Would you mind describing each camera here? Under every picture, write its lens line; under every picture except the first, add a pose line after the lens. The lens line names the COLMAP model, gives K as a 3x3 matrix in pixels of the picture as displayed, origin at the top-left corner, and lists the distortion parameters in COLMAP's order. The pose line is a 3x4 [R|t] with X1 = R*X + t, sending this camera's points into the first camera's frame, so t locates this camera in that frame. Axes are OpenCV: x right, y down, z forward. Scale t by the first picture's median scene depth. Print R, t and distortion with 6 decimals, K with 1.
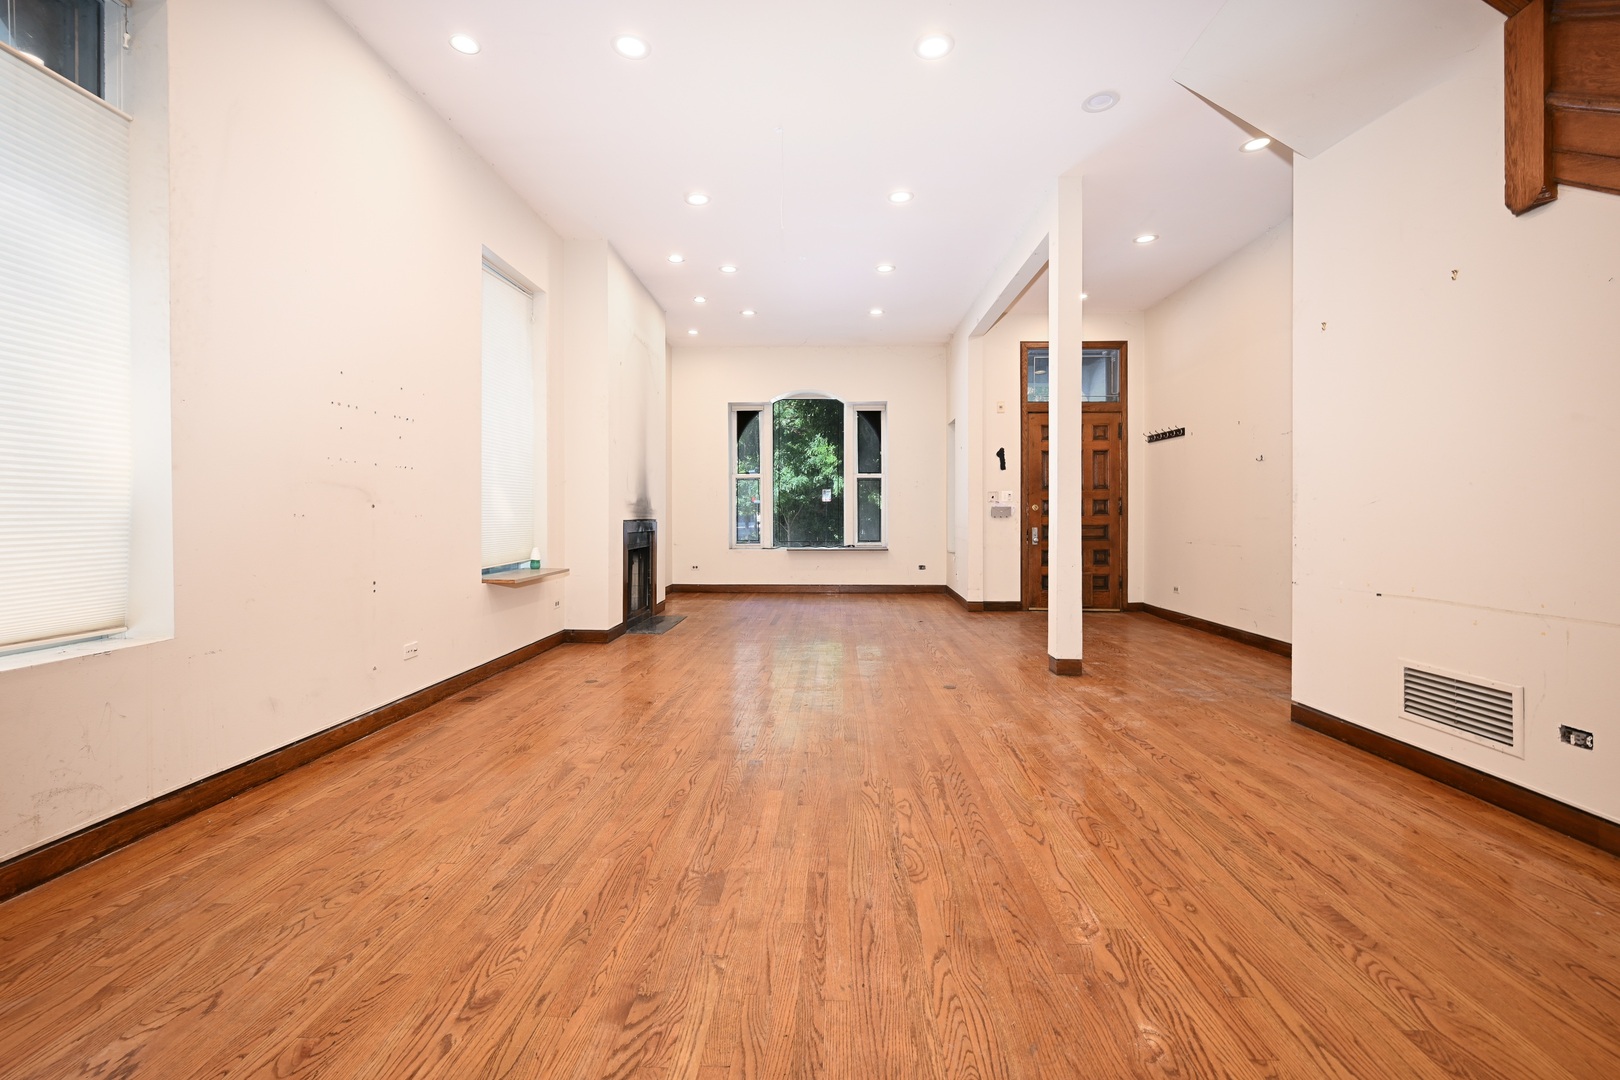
lens RADIAL K [[671.6, 0, 805.7], [0, 671.6, 538.1], [0, 0, 1]] dist [-0.002945, 0.000352]
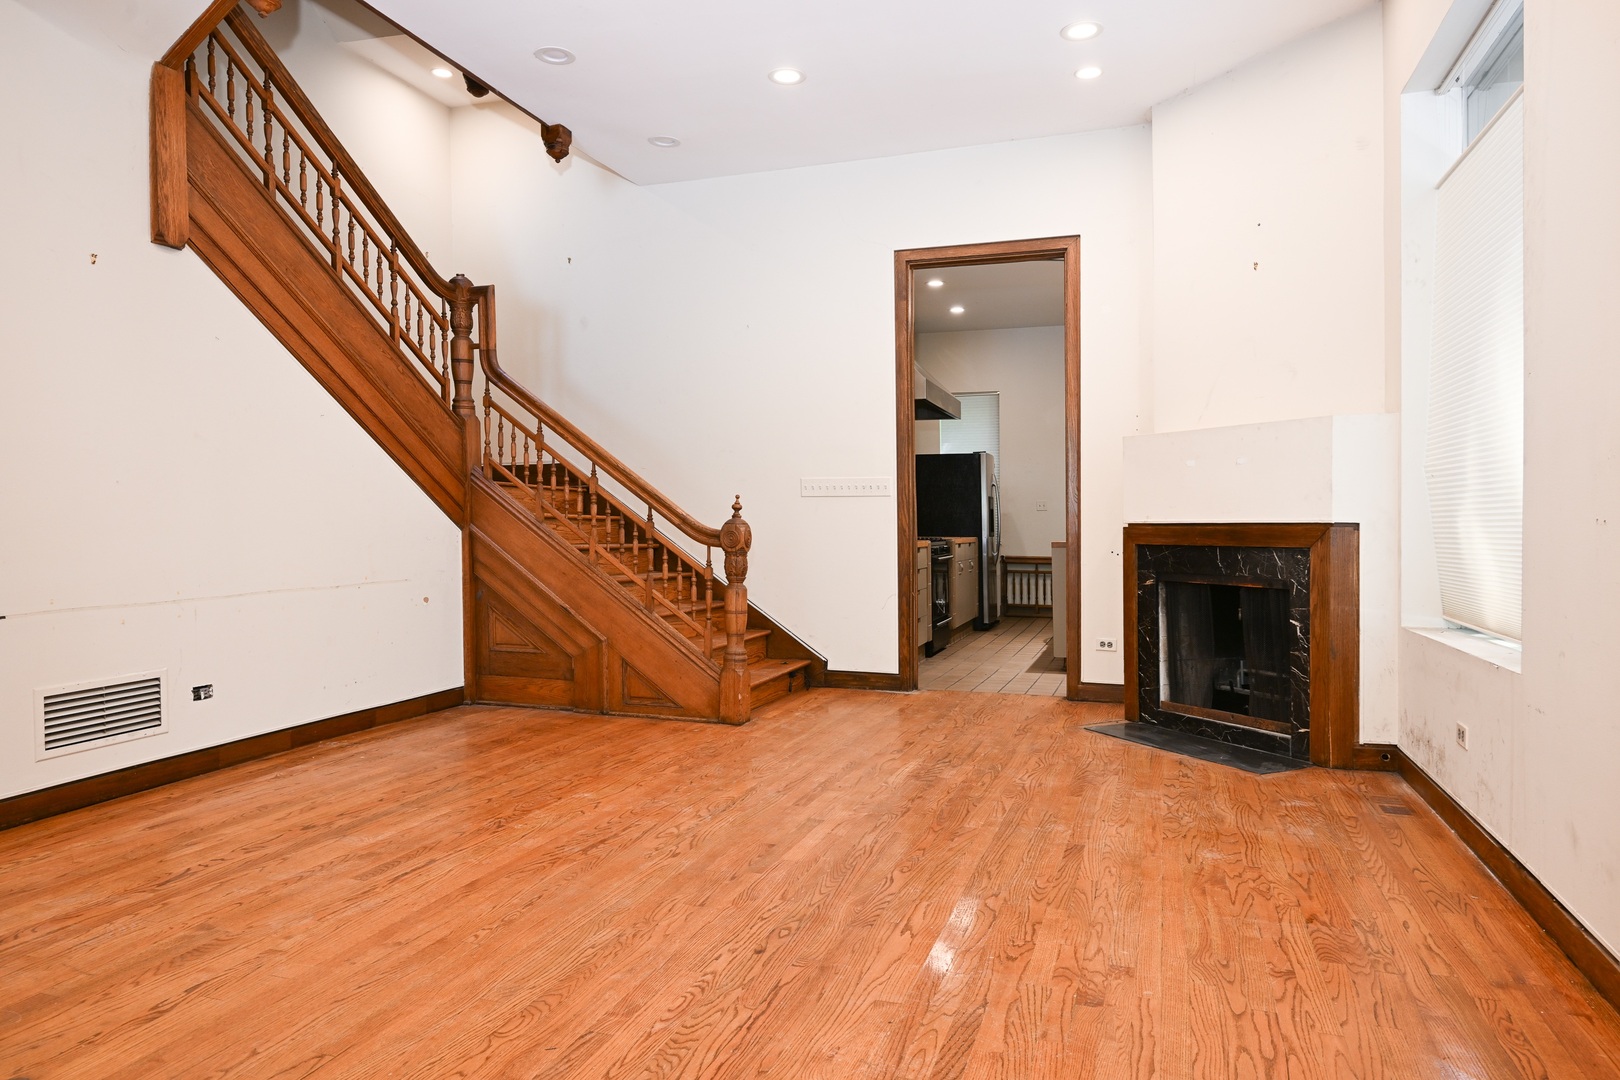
lens RADIAL K [[1017.8, 0, 813.6], [0, 1017.8, 528.3], [0, 0, 1]] dist [-0.005791, -0.000811]
pose [[-0.959920, -0.007807, 0.280167, -0.432781], [0.002710, 0.999307, 0.037131, -0.070697], [-0.280262, 0.036402, -0.959233, 2.258089]]
